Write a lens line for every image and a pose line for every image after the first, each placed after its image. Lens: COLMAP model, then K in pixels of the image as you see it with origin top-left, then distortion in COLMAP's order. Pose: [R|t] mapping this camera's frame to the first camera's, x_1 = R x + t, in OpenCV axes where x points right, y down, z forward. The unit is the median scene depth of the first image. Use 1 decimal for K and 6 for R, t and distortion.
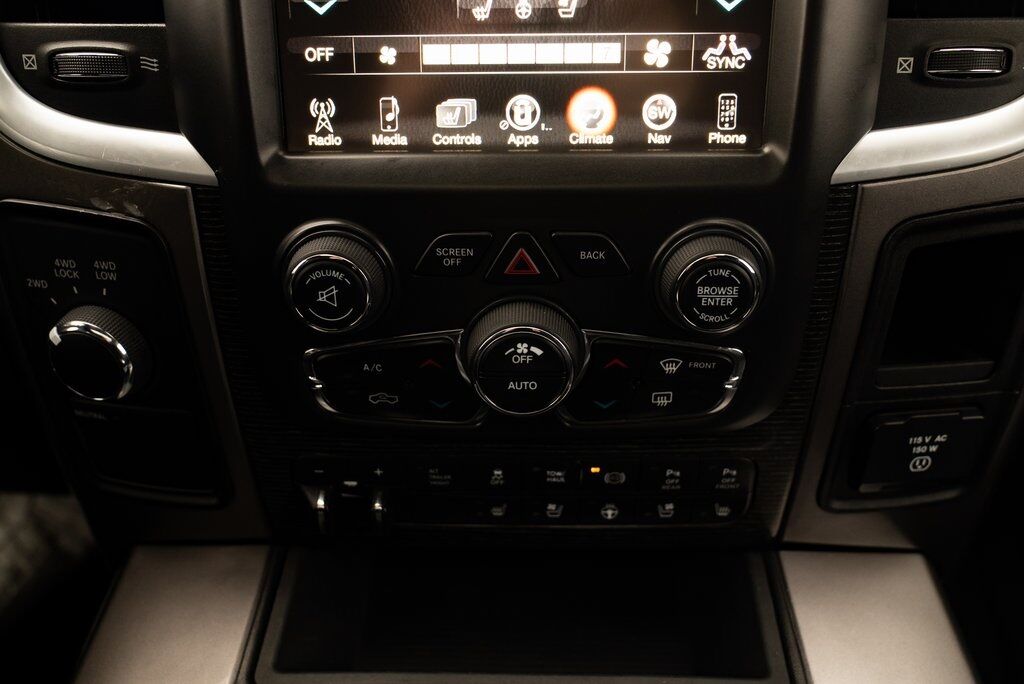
lens RADIAL K [[840.7, 0, 515.4], [0, 840.7, 346.1], [0, 0, 1]] dist [-0.010184, 0.008837]
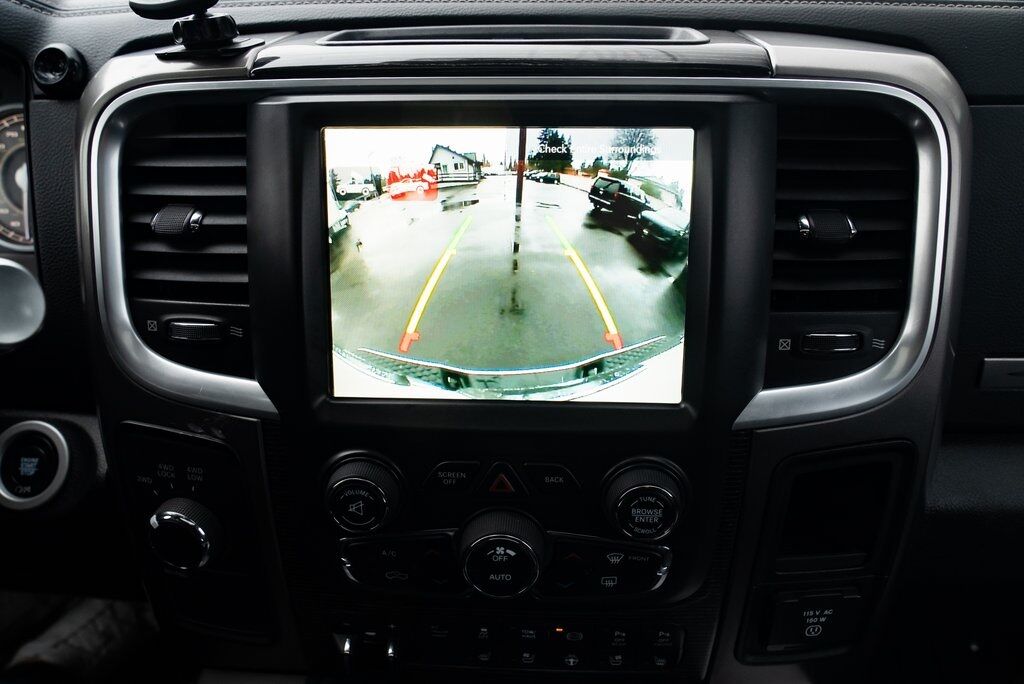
lens RADIAL K [[692.7, 0, 512.8], [0, 692.7, 343.6], [0, 0, 1]] dist [-0.028527, 0.012973]
pose [[0.999578, 0.017787, -0.022949, 0.044179], [-0.020337, 0.993022, -0.116166, -0.182028], [0.020723, 0.116583, 0.992965, -0.113542]]
